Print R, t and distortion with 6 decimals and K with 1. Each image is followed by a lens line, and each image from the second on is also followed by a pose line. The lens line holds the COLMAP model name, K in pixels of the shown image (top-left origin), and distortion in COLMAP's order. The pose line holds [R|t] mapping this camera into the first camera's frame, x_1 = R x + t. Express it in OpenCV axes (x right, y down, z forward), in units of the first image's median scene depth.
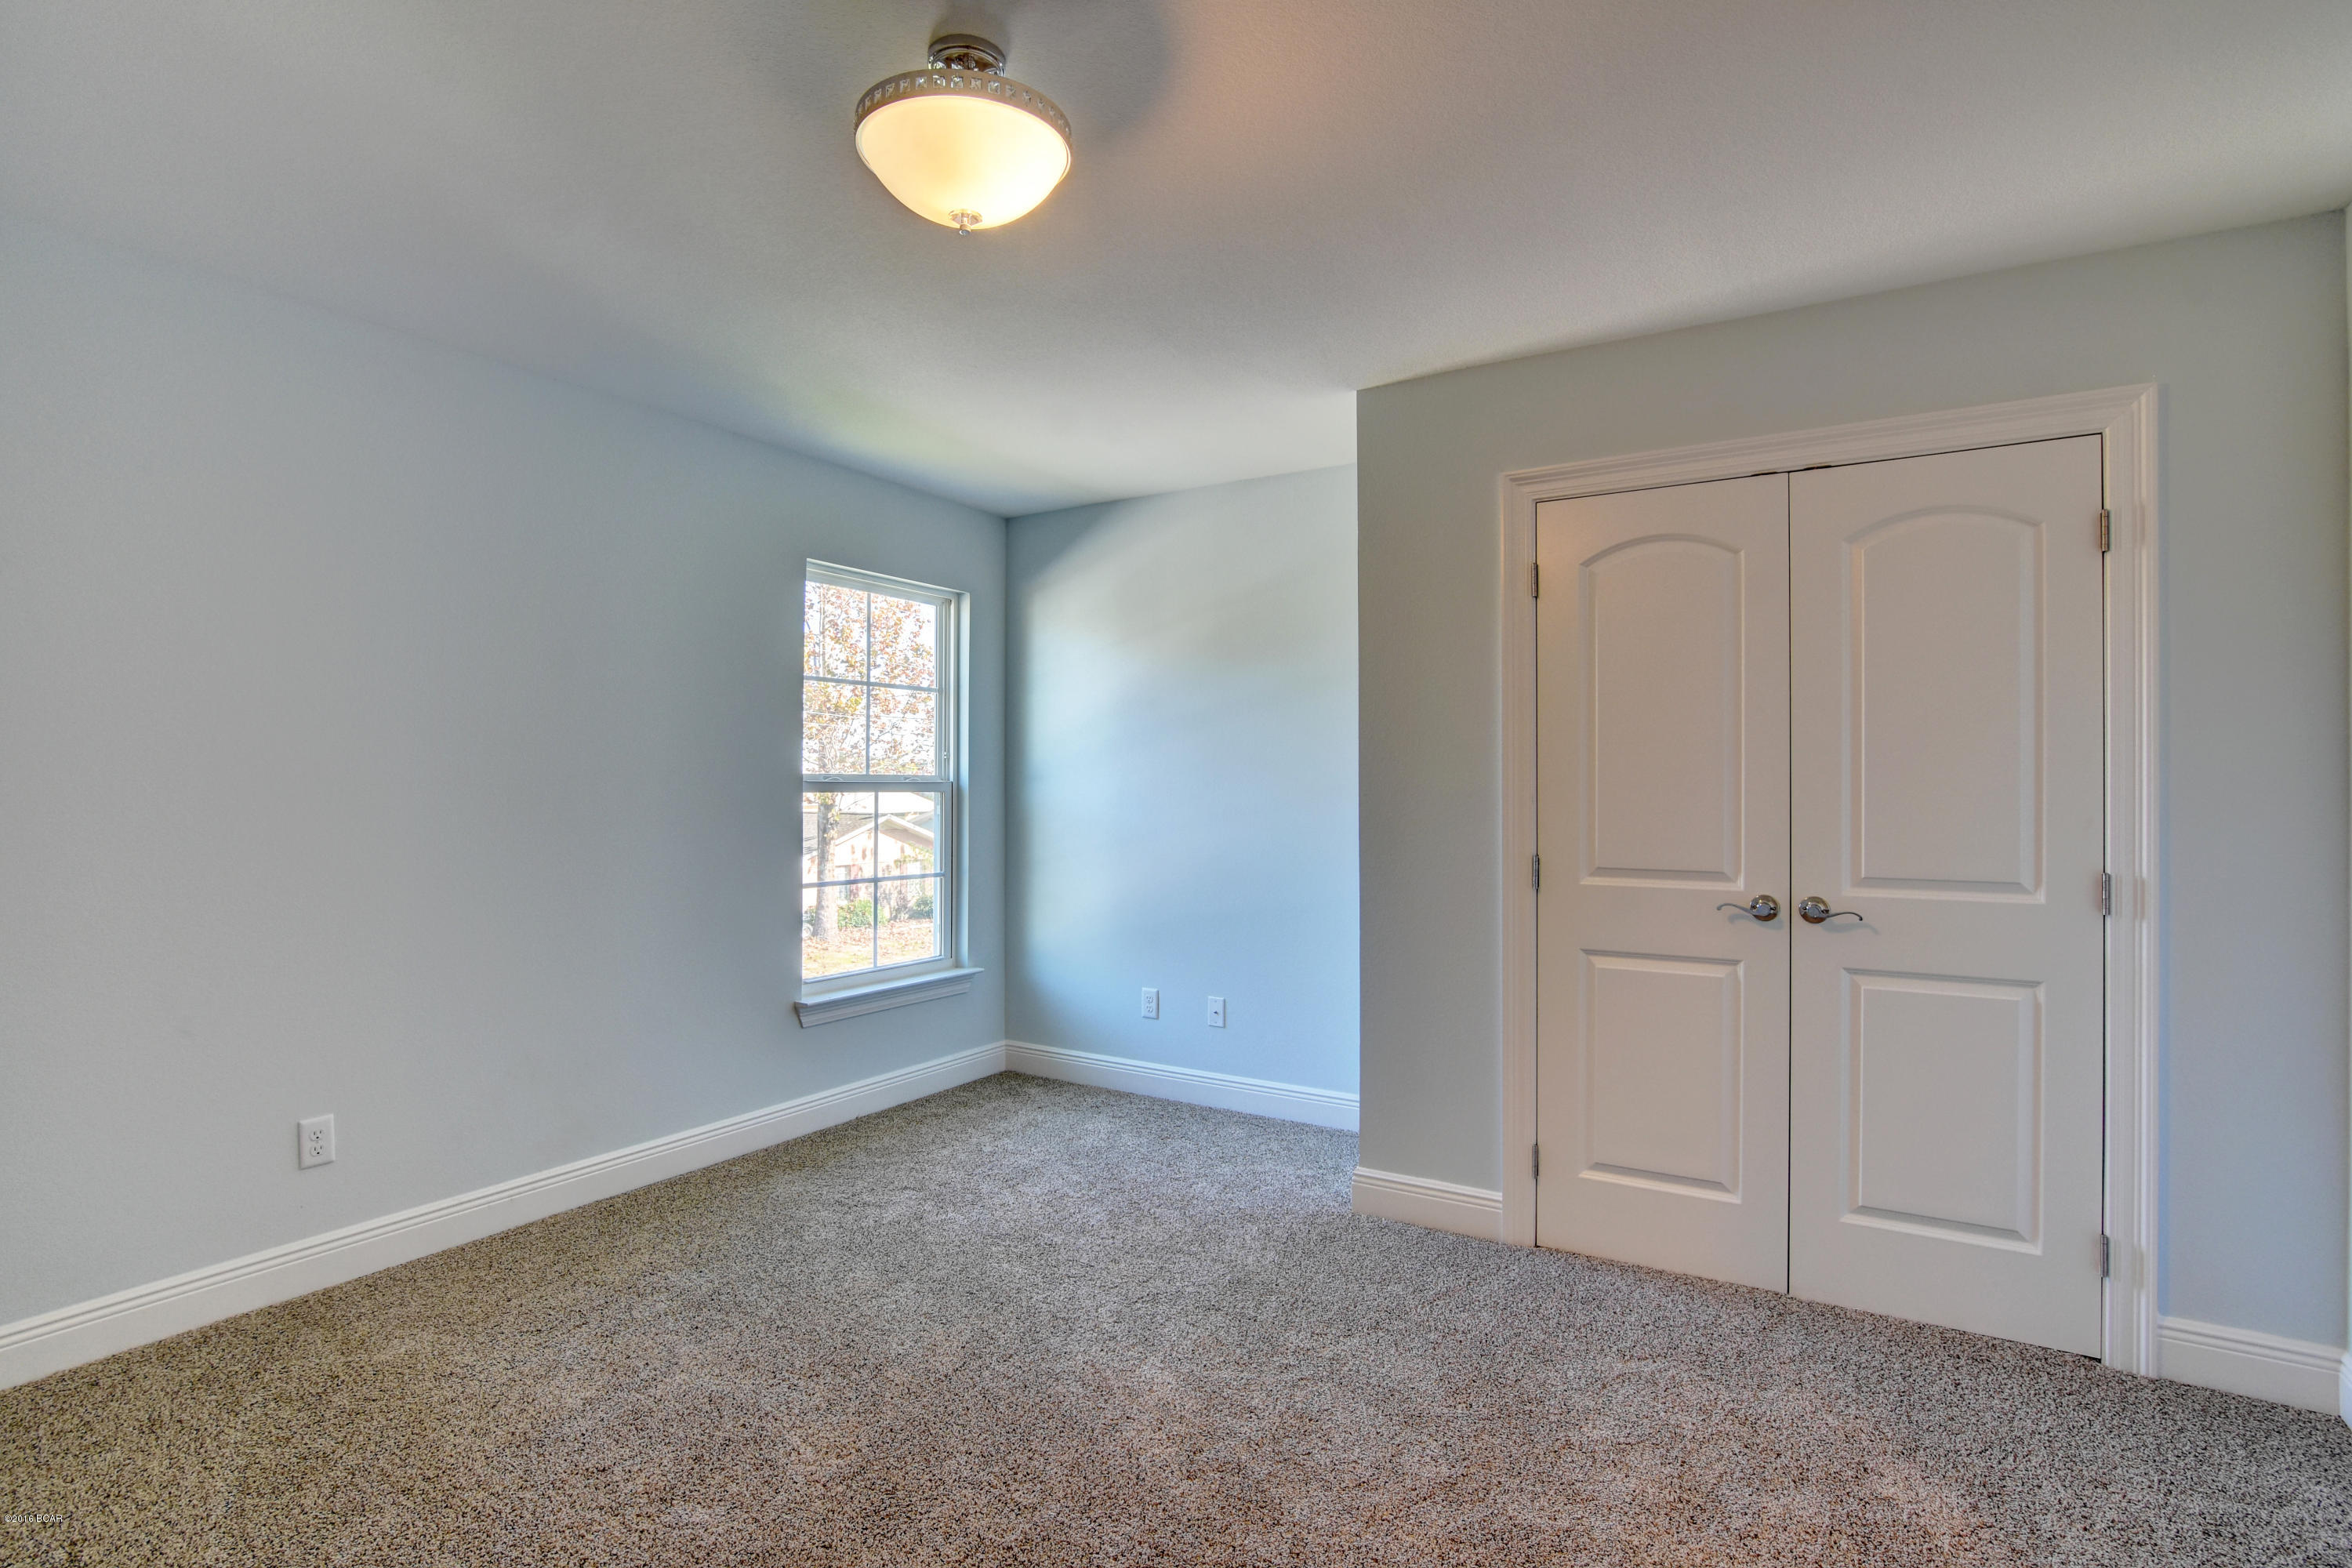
lens RADIAL K [[1141.9, 0, 1163.6], [0, 1141.9, 785.4], [0, 0, 1]] dist [-0.030455, 0.009514]
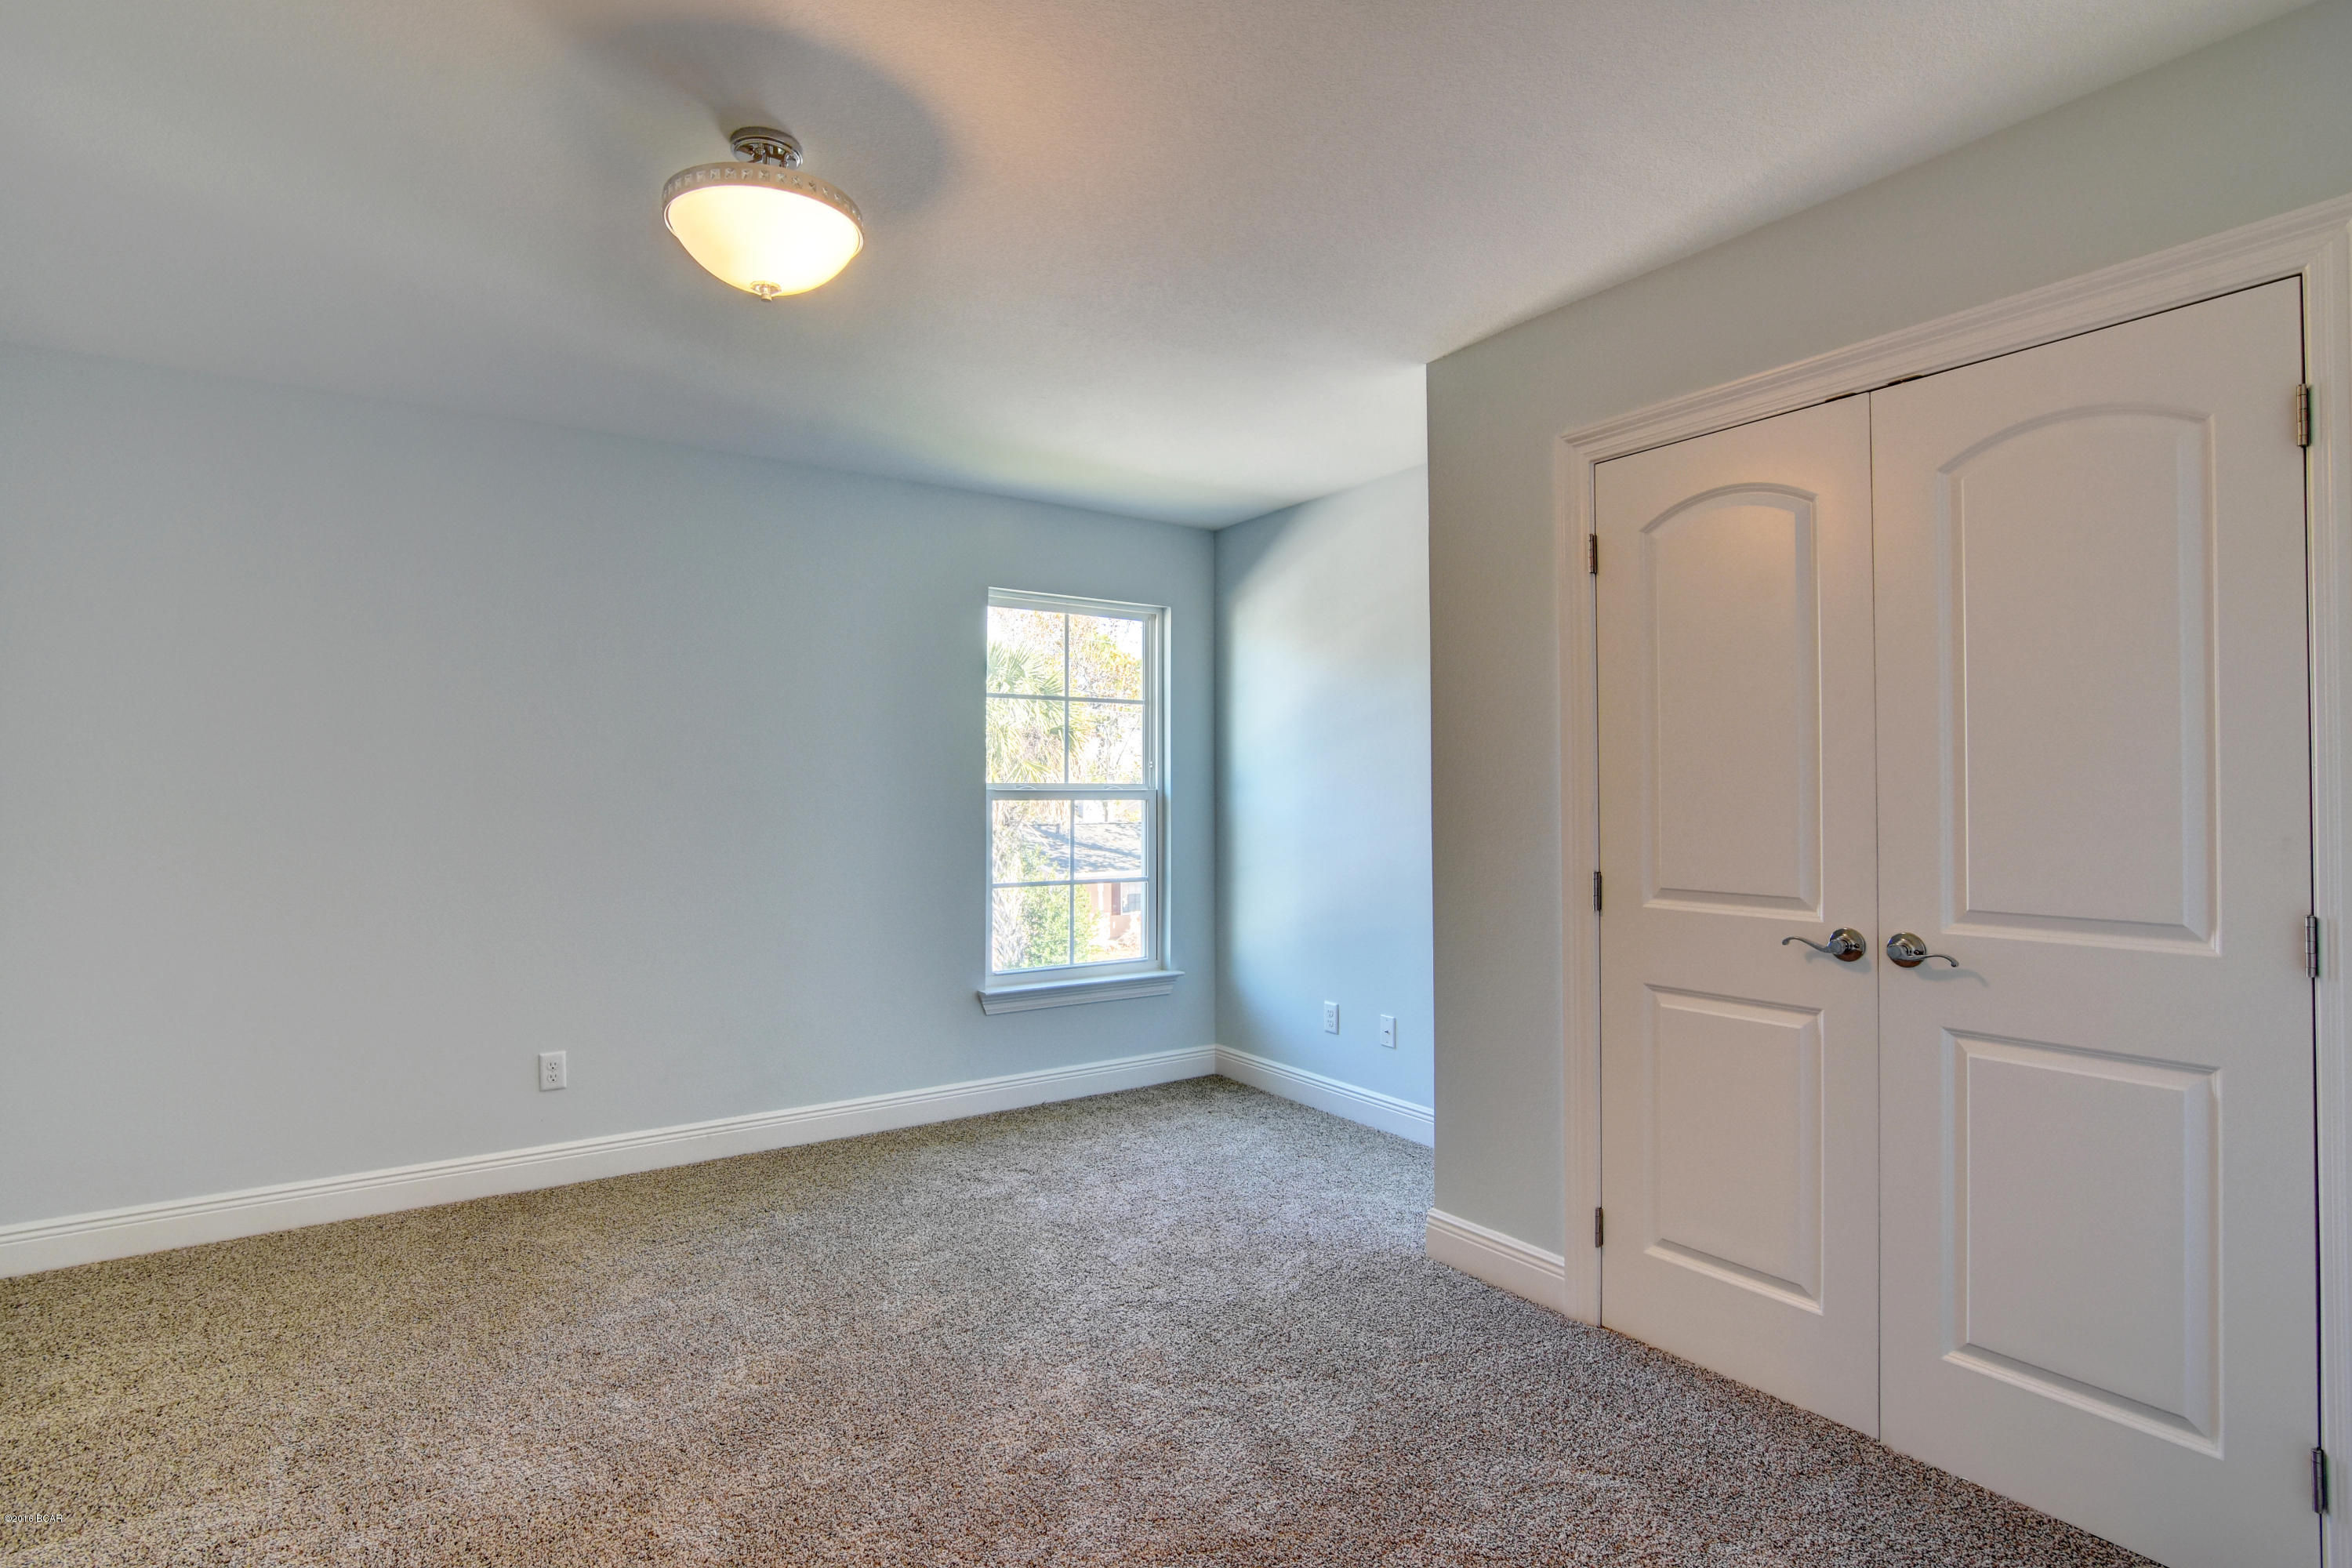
lens RADIAL K [[1147.1, 0, 1157.9], [0, 1147.1, 783.7], [0, 0, 1]] dist [-0.030488, 0.009464]
pose [[0.916200, -0.007092, -0.400659, 0.361768], [0.003931, 0.999954, -0.008711, 0.000777], [0.400702, 0.006406, 0.916186, 0.071129]]
